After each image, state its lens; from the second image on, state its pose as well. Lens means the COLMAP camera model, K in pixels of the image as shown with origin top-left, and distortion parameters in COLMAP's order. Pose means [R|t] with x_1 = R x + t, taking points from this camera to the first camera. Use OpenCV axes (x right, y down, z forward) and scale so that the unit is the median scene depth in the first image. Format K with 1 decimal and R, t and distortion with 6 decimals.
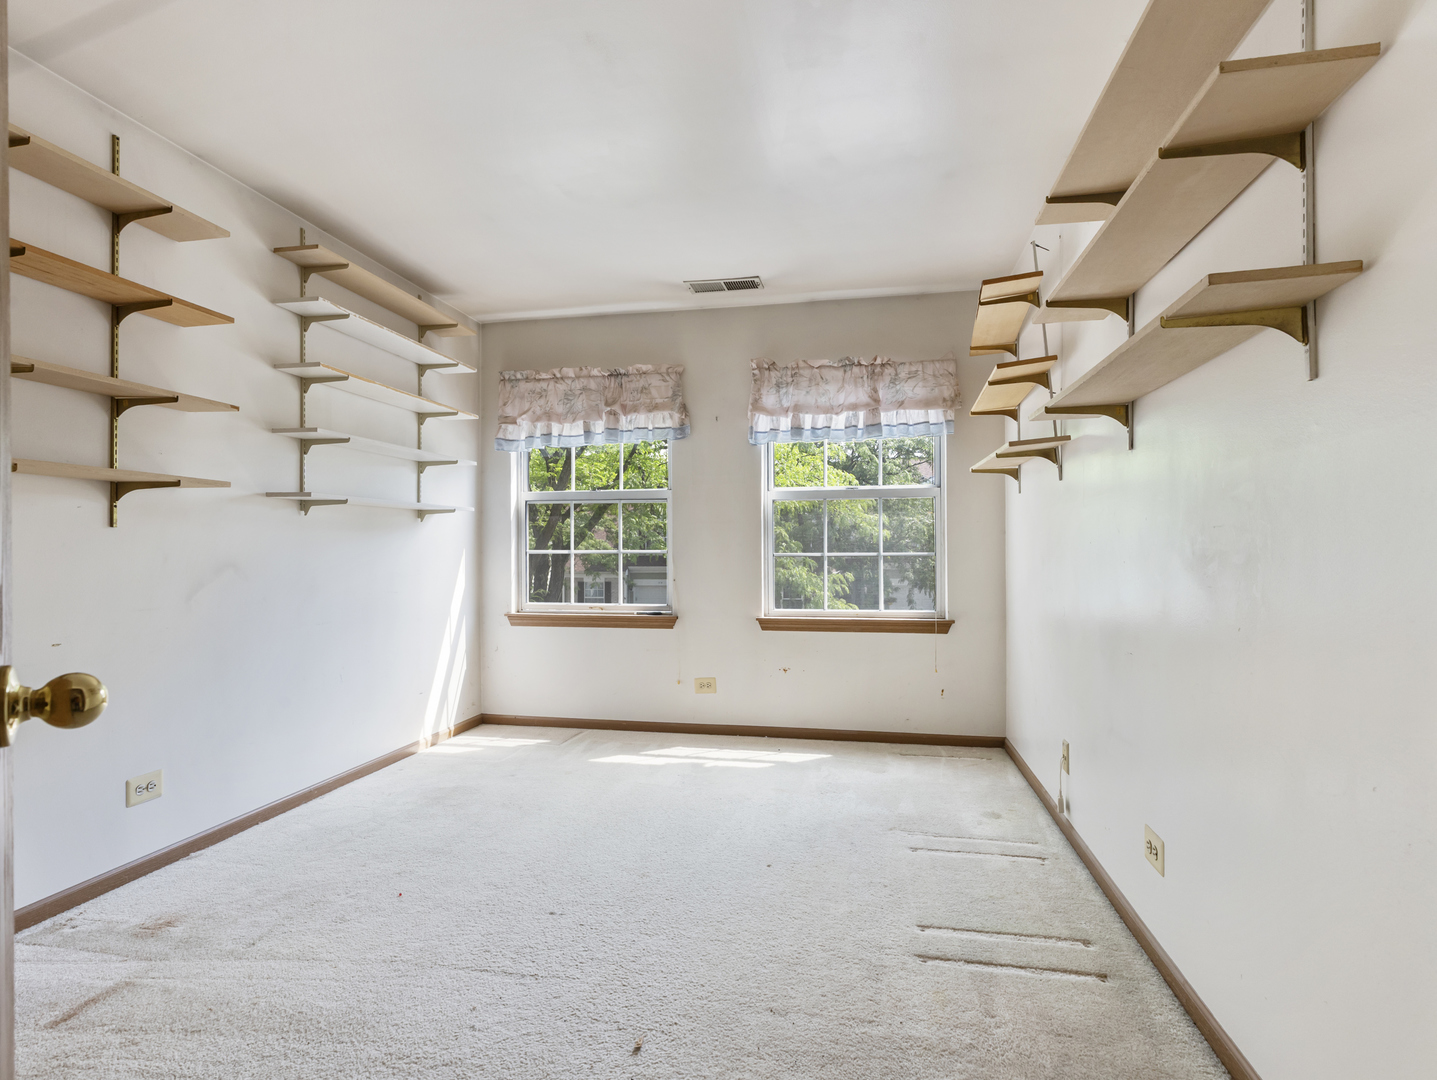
lens RADIAL K [[730.3, 0, 716.0], [0, 730.3, 537.7], [0, 0, 1]] dist [0.002570, -0.000490]
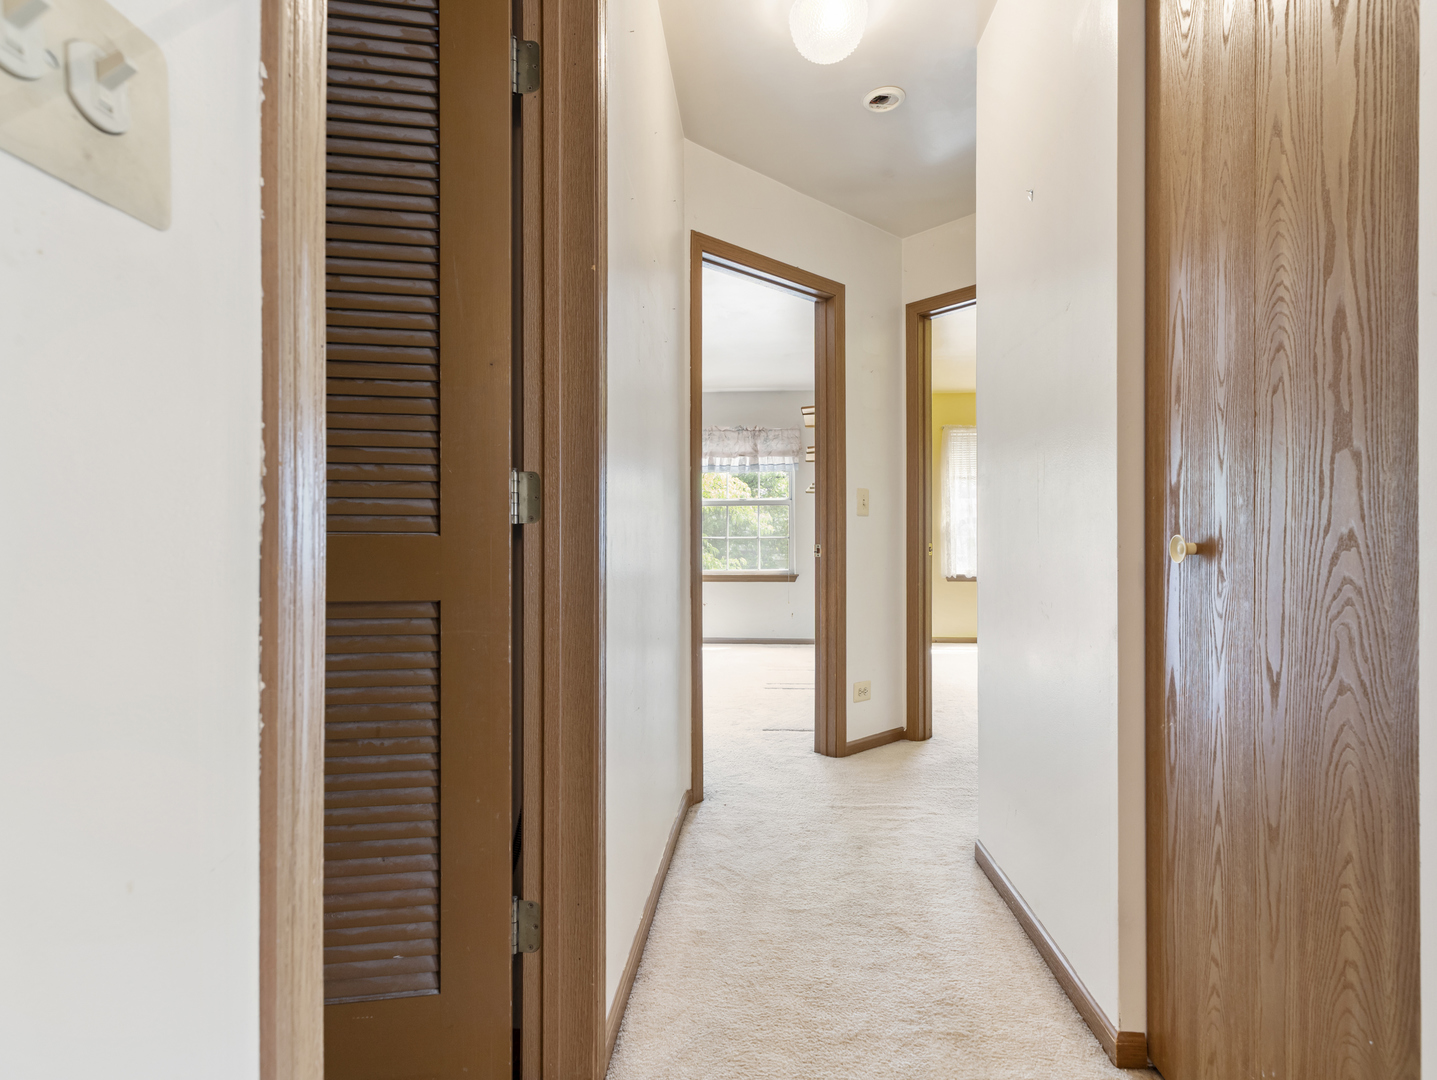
lens RADIAL K [[730.3, 0, 716.0], [0, 730.3, 537.7], [0, 0, 1]] dist [0.002570, -0.000490]
pose [[0.990078, -0.002028, 0.140505, -0.125331], [0.001297, 0.999985, 0.005294, 0.012910], [-0.140514, -0.005059, 0.990066, -0.735978]]
